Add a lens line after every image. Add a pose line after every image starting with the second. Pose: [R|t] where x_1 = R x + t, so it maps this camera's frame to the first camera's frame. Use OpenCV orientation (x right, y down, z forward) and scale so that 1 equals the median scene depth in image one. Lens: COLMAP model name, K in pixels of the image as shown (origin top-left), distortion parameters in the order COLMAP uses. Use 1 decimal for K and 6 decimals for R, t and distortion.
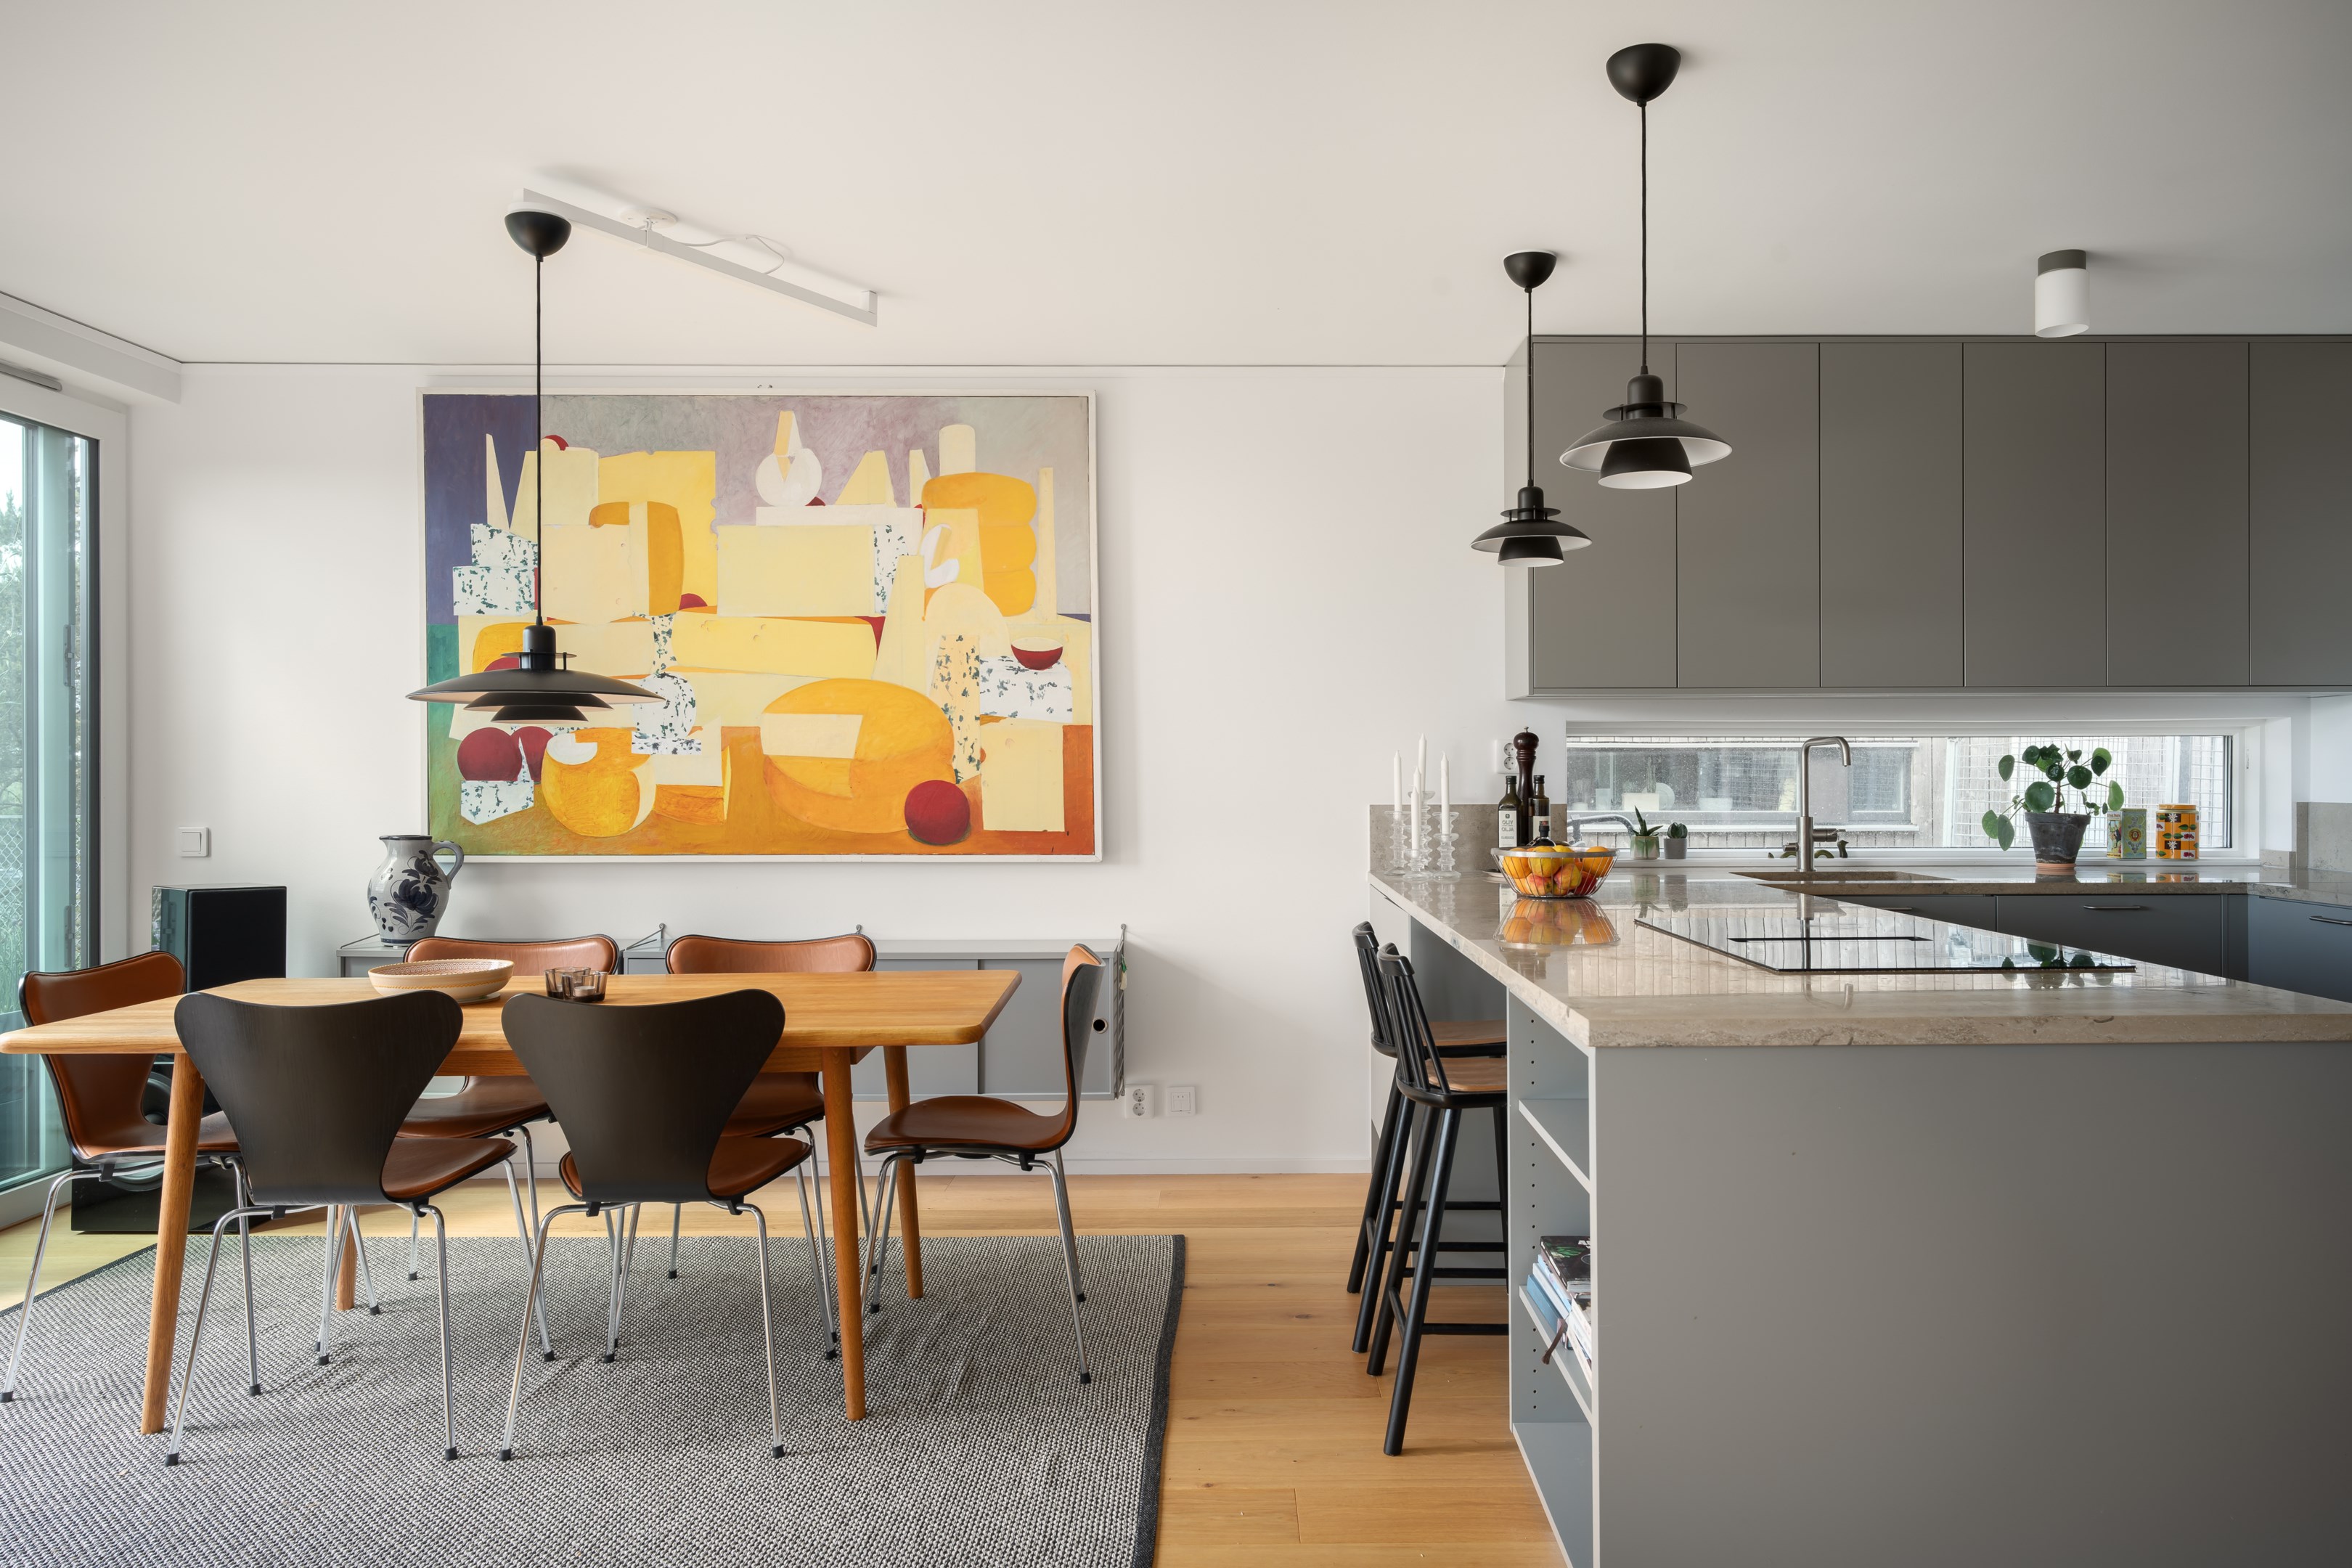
lens RADIAL K [[1547.3, 0, 1237.3], [0, 1547.3, 778.0], [0, 0, 1]] dist [-0.002998, 0.000673]
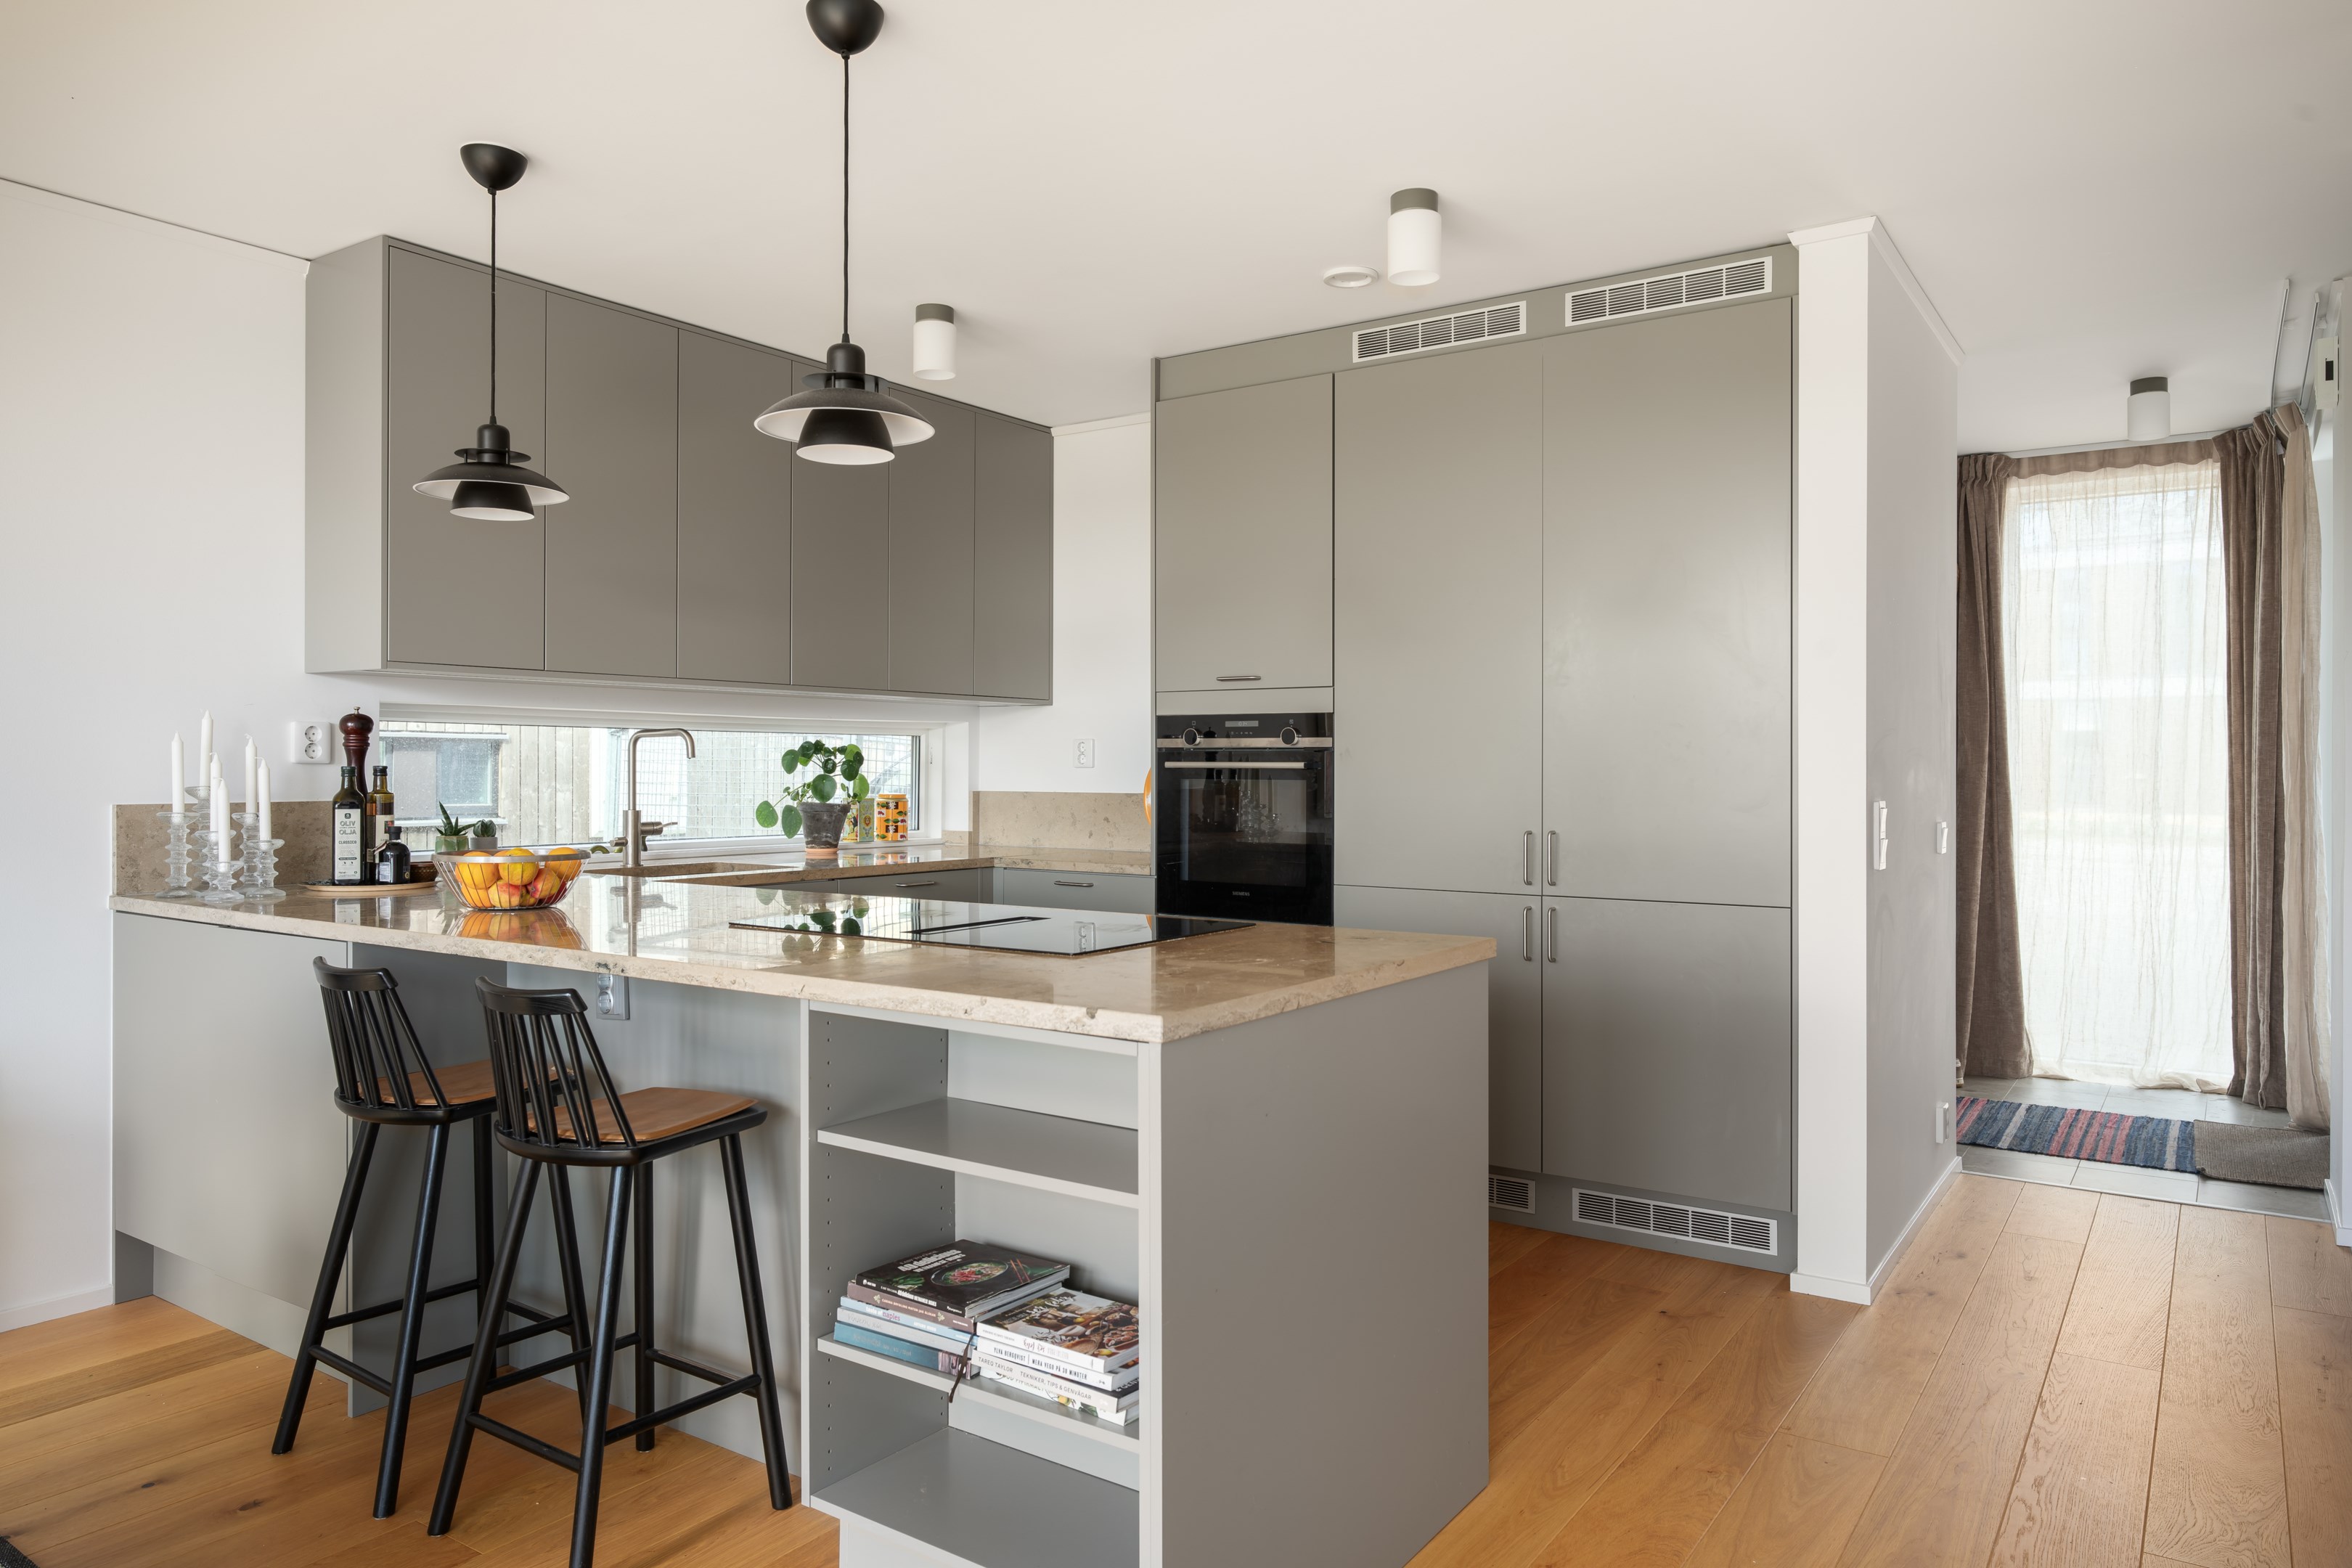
lens RADIAL K [[1530.7, 0, 1176.0], [0, 1530.7, 784.0], [0, 0, 1]] dist [-0.003754, 0.000396]
pose [[0.575825, -0.004122, 0.817562, -0.222190], [-0.003327, 0.999967, 0.007385, 0.000409], [-0.817566, -0.006972, 0.575793, 0.169751]]
